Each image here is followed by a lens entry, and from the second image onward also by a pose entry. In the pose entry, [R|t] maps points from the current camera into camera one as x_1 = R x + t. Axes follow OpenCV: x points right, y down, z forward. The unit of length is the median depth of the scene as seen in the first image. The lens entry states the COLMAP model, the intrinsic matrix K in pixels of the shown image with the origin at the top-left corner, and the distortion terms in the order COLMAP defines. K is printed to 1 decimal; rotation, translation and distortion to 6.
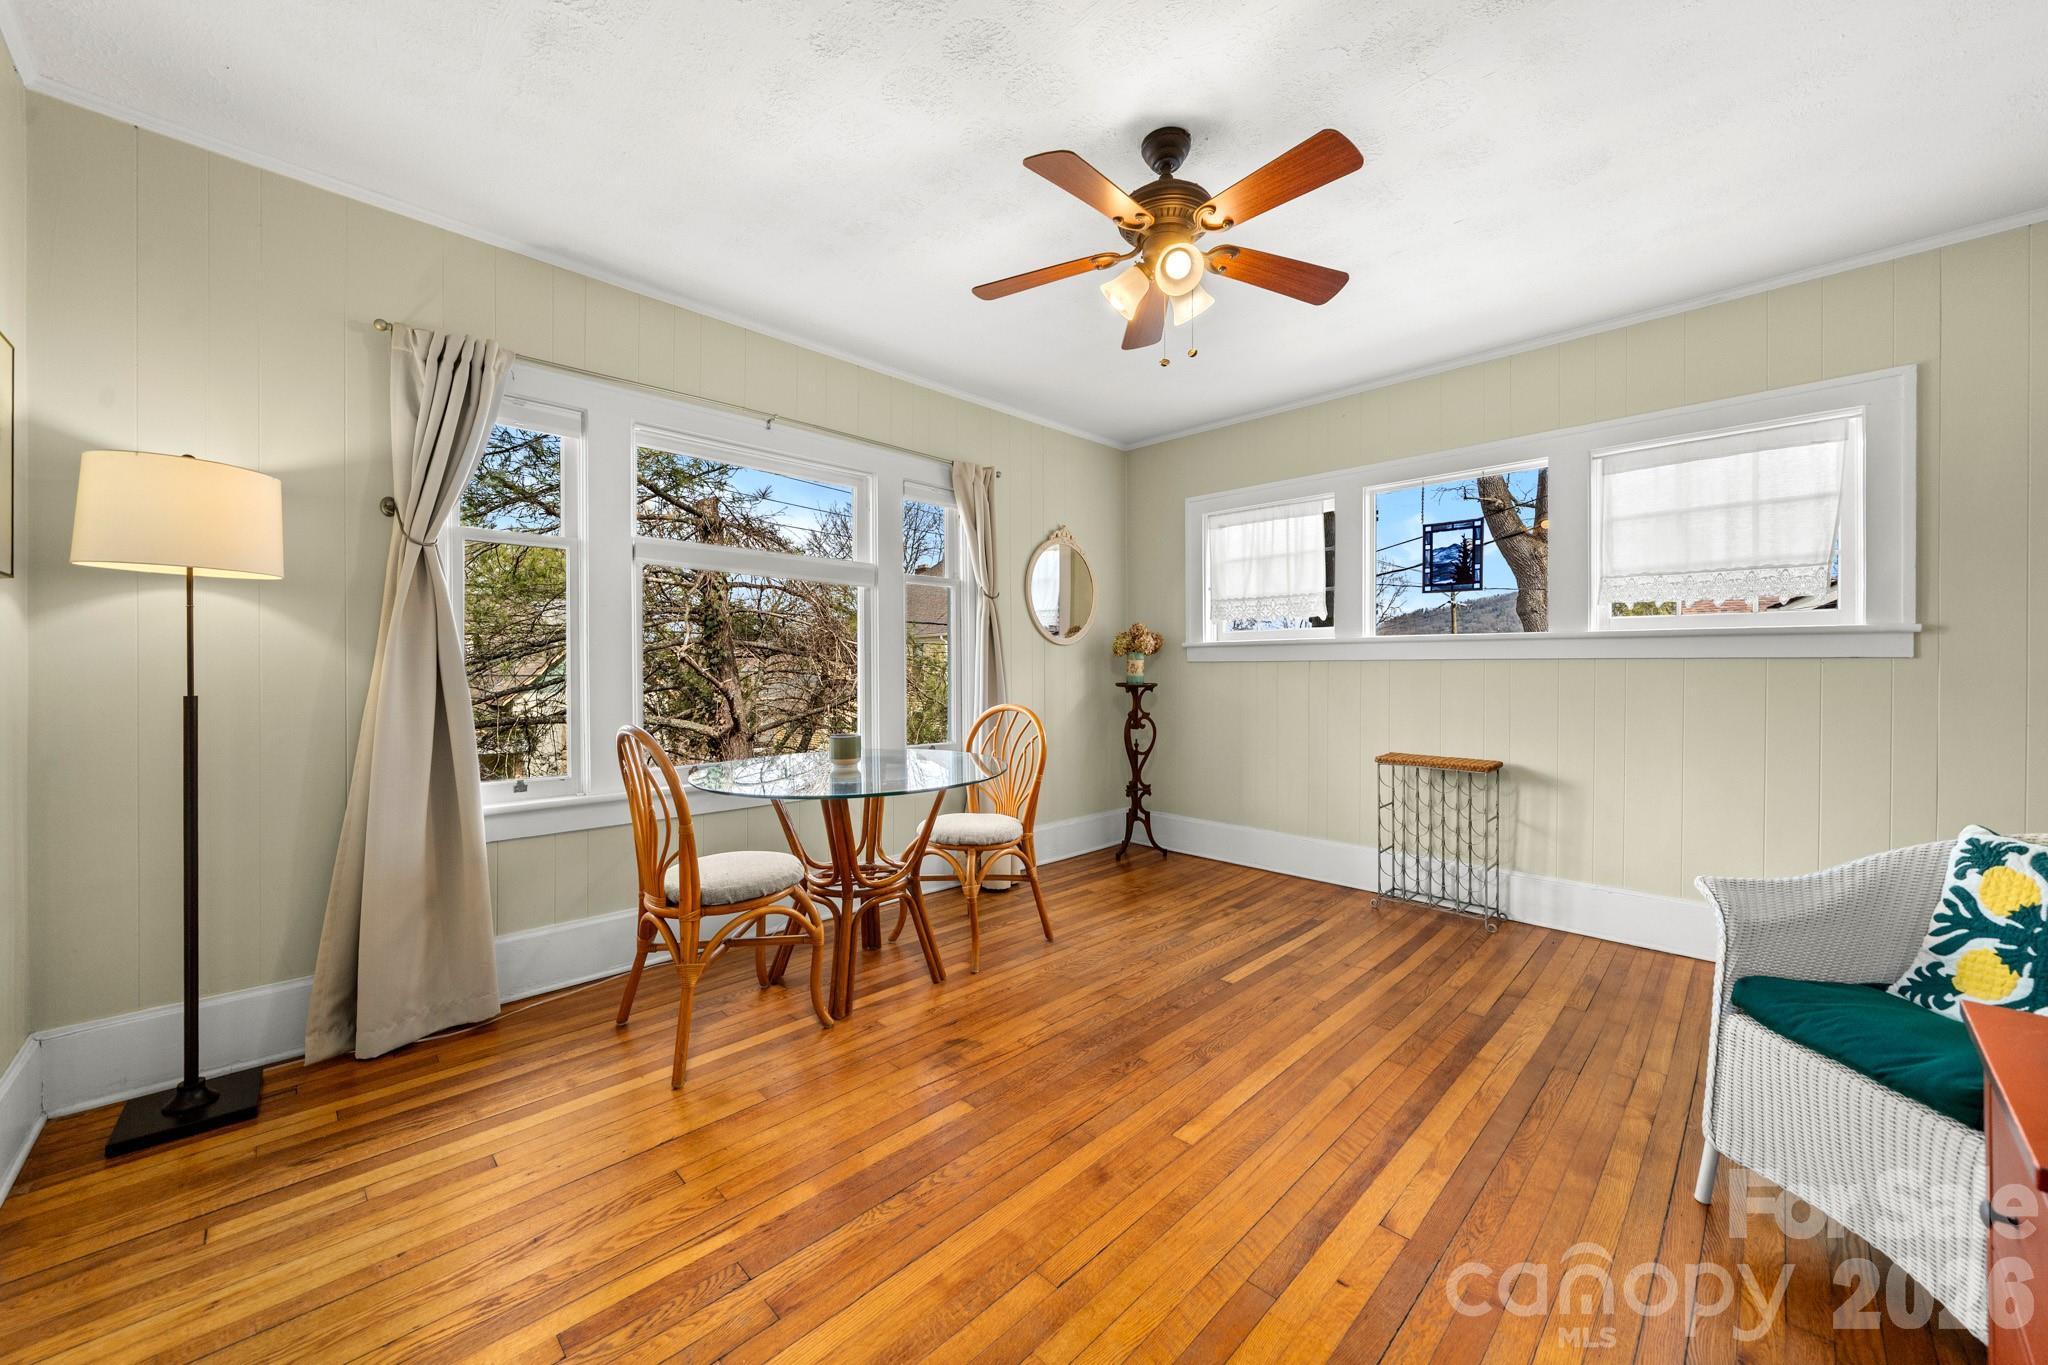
lens RADIAL K [[755.1, 0, 1020.3], [0, 755.1, 670.3], [0, 0, 1]] dist [-0.002049, -0.000119]
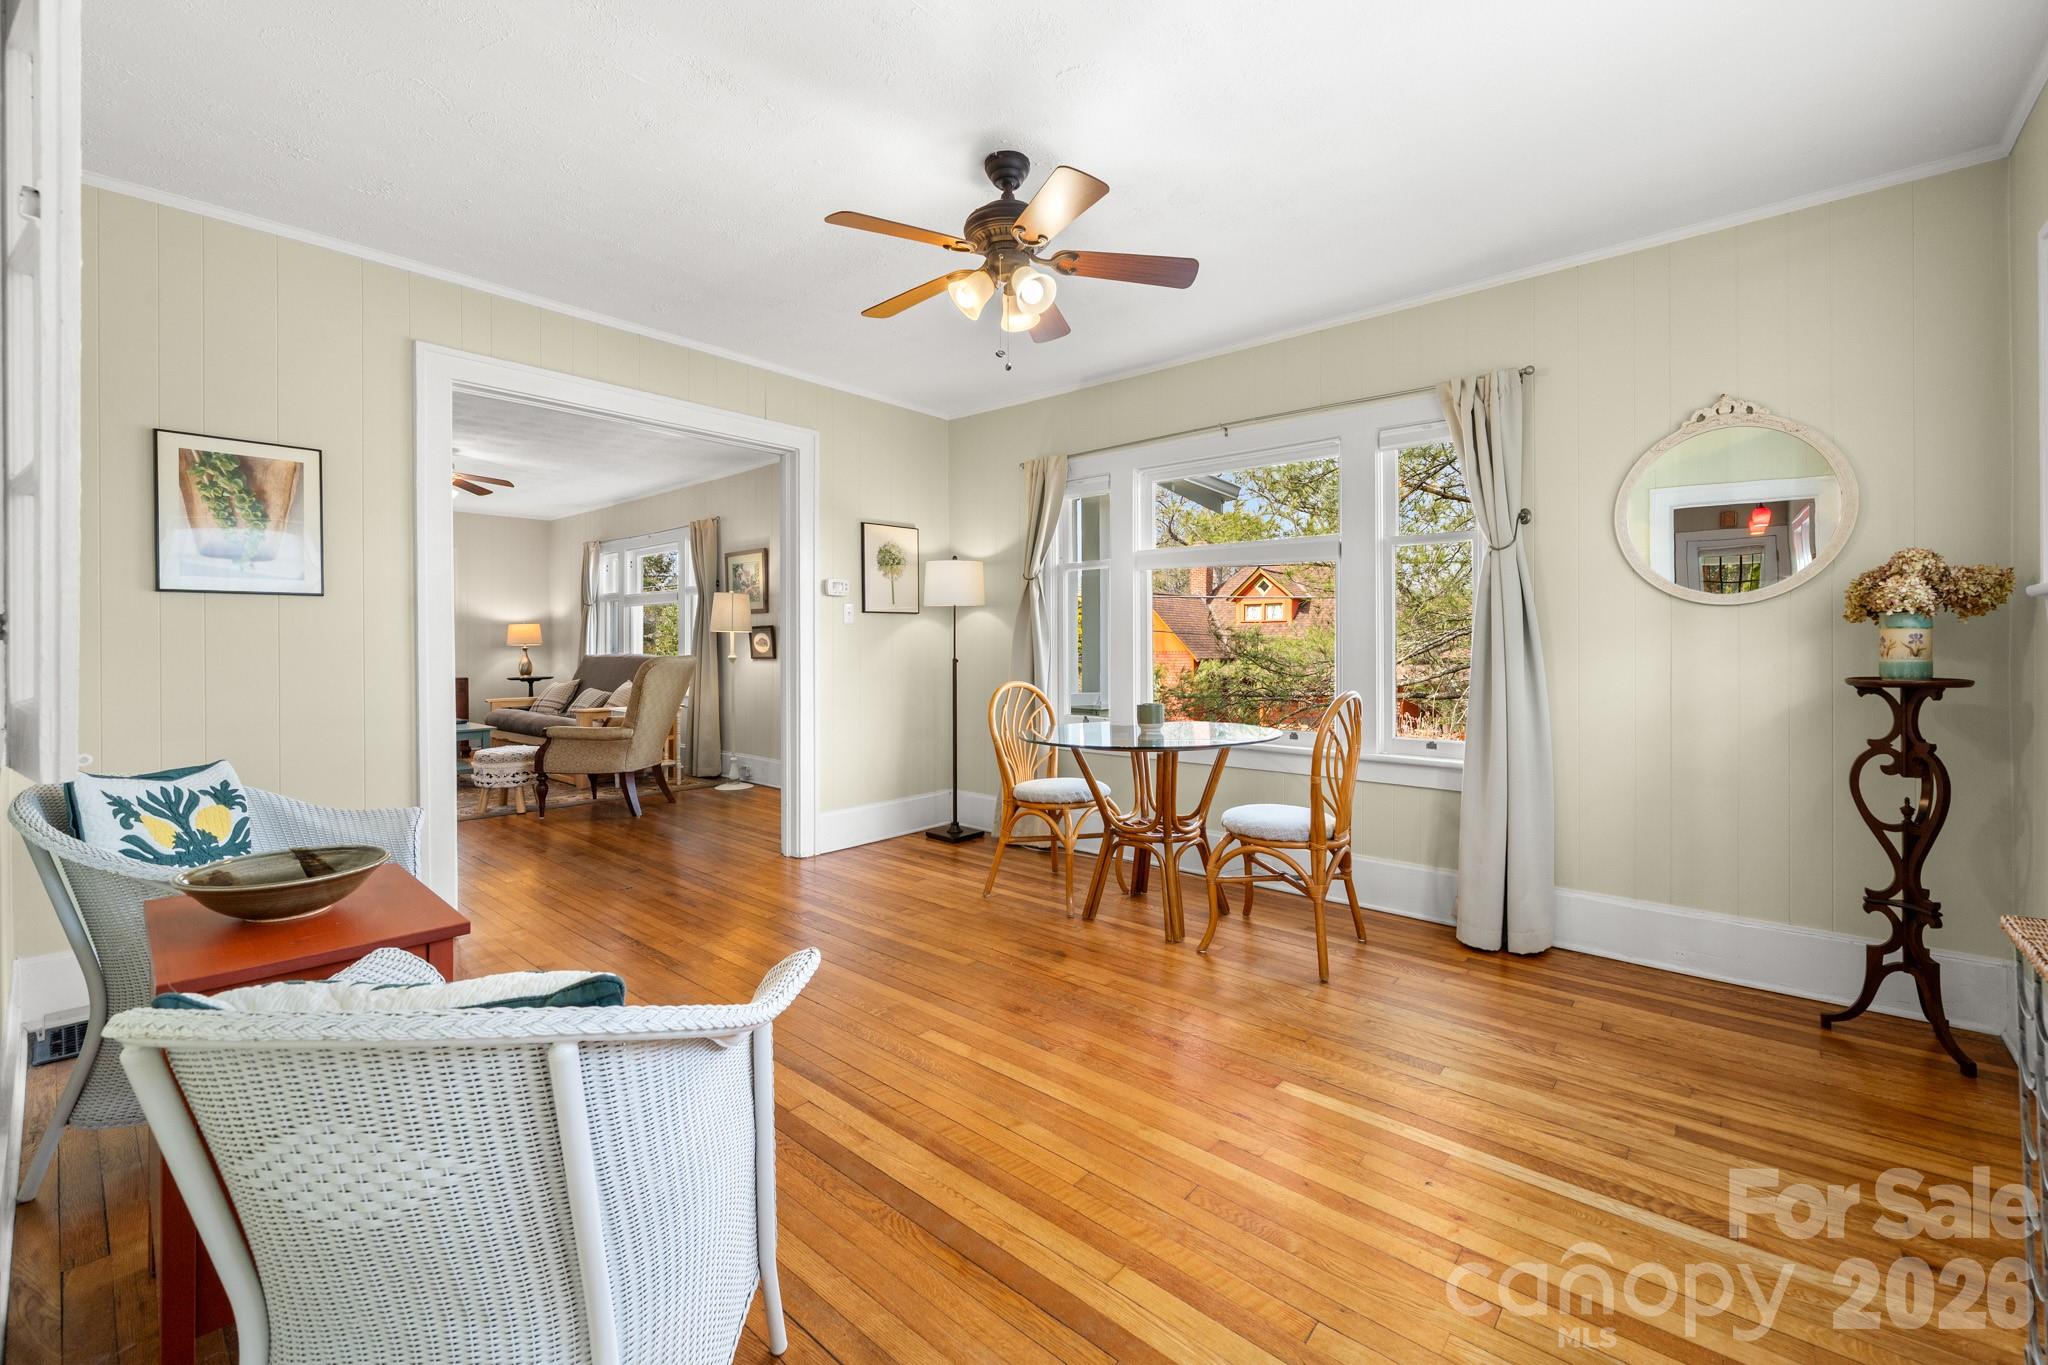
lens RADIAL K [[834.1, 0, 1025.0], [0, 834.1, 648.4], [0, 0, 1]] dist [-0.001204, -0.000007]
pose [[0.081642, 0.004158, -0.996653, 0.763719], [0.000055, 0.999991, 0.004177, -0.004458], [0.996662, -0.000396, 0.081641, 0.508951]]
